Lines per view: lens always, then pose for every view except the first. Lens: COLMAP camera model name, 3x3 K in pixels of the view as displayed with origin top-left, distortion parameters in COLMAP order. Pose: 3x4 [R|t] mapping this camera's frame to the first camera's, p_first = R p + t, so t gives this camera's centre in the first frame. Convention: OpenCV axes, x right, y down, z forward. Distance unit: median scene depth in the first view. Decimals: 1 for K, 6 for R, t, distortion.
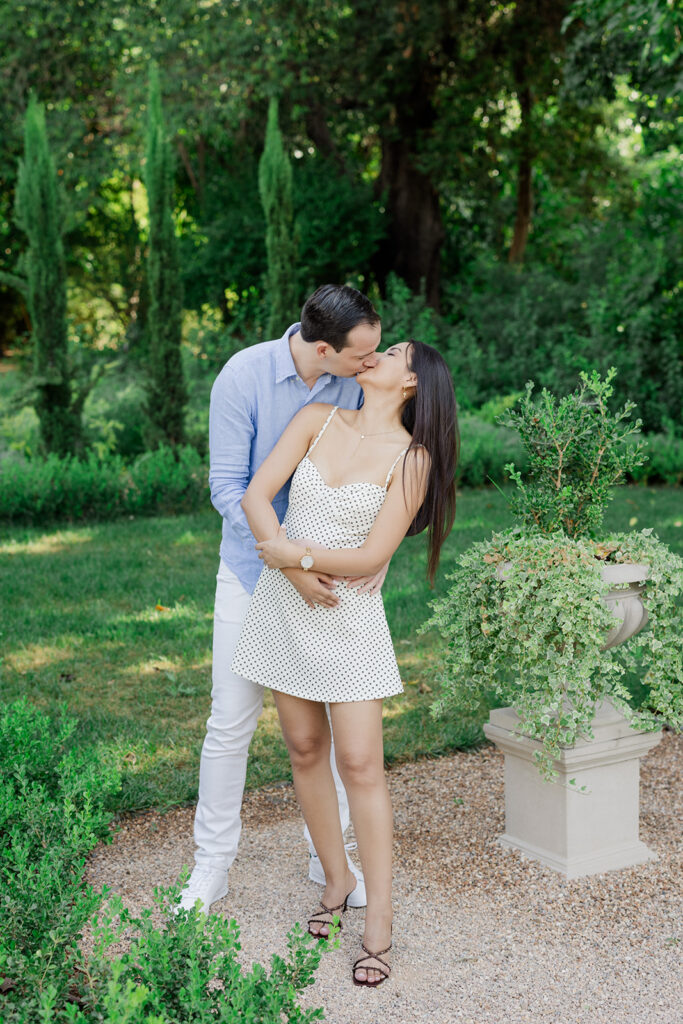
lens RADIAL K [[1685.9, 0, 356.1], [0, 1685.9, 511.7], [0, 0, 1]] dist [-0.007954, 0.066334]
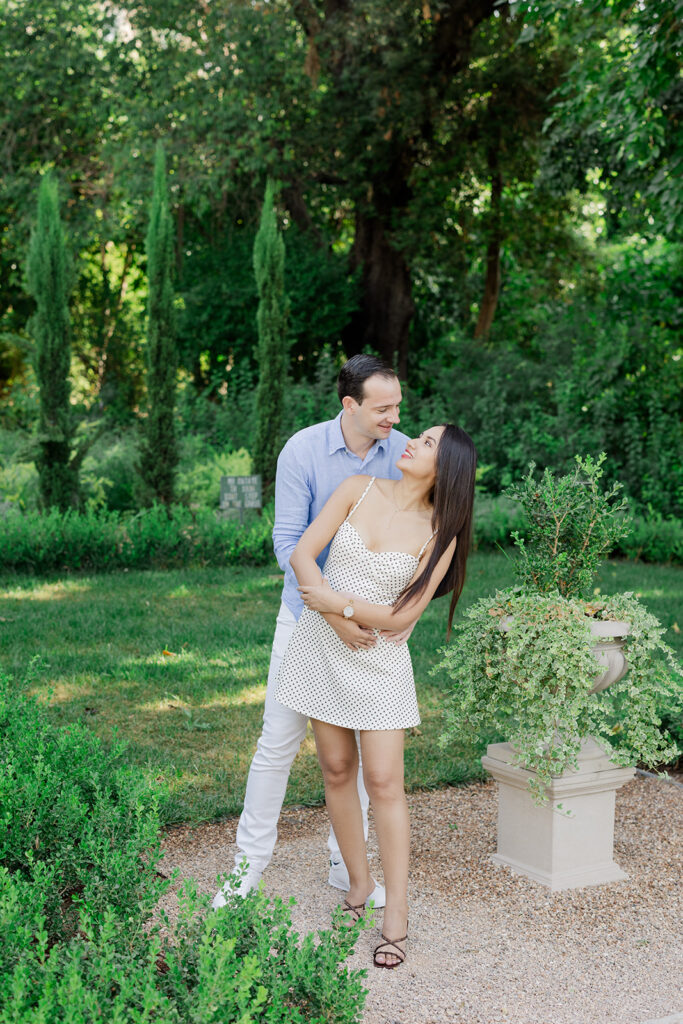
lens RADIAL K [[1758.4, 0, 341.5], [0, 1758.4, 512.0], [0, 0, 1]] dist [-0.000621, -0.018732]
pose [[0.998736, 0.038539, 0.032275, -0.036065], [-0.037267, 0.998539, -0.039124, 0.005363], [-0.033736, 0.037871, 0.998713, -0.112618]]
